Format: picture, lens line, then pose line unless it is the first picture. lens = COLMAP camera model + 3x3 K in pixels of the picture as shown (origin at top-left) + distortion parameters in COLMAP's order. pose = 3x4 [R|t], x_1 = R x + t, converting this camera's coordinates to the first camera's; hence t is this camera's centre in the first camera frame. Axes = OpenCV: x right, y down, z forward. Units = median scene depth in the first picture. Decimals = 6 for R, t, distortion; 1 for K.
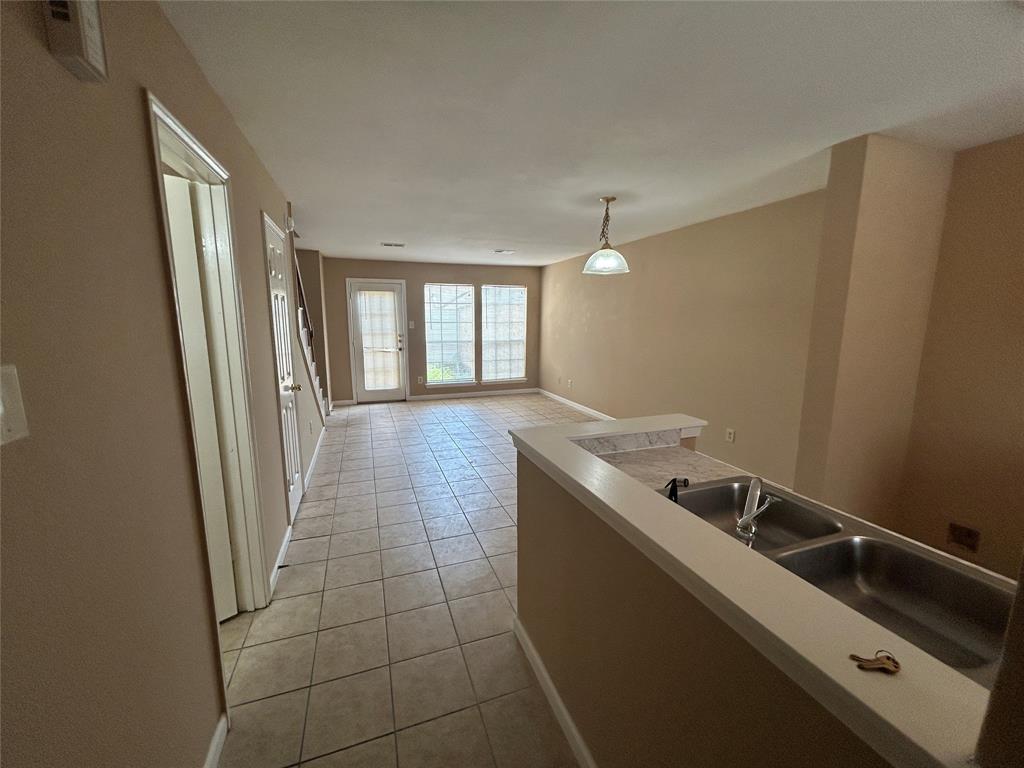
lens RADIAL K [[414.7, 0, 513.4], [0, 414.7, 384.9], [0, 0, 1]] dist [0.011357, 0.000035]
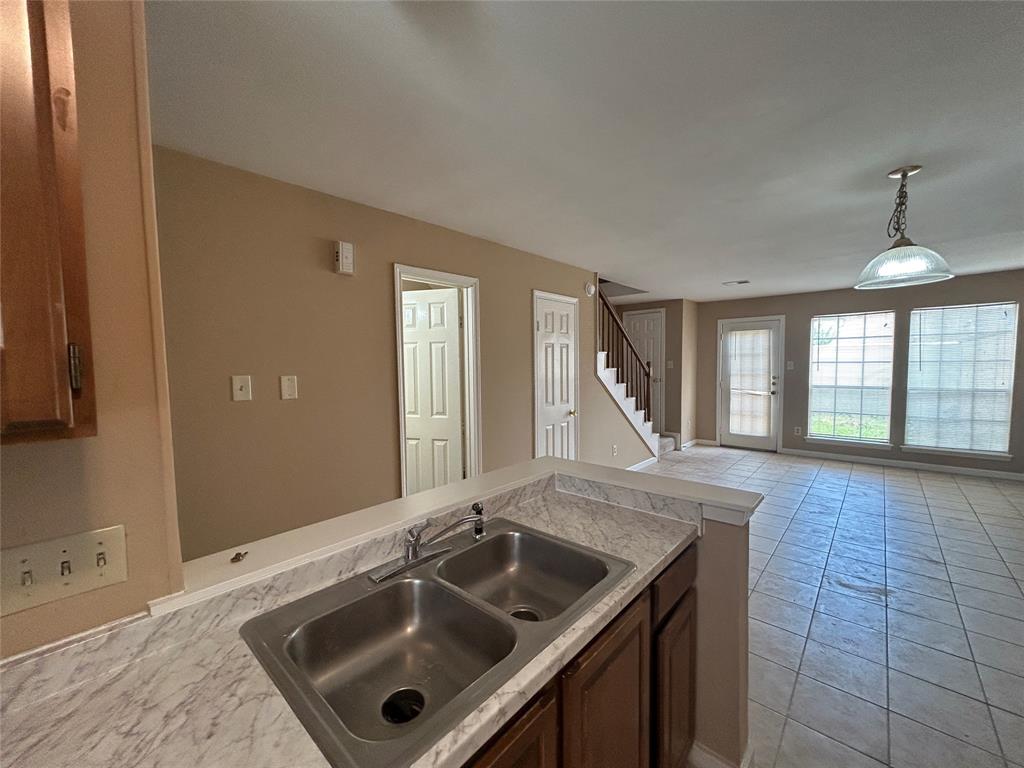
lens RADIAL K [[414.7, 0, 513.4], [0, 414.7, 384.9], [0, 0, 1]] dist [0.011357, 0.000035]
pose [[0.472570, 0.041603, -0.880311, 0.355881], [-0.128318, 0.991488, -0.022027, -0.017533], [0.871901, 0.123369, 0.473886, 0.136735]]
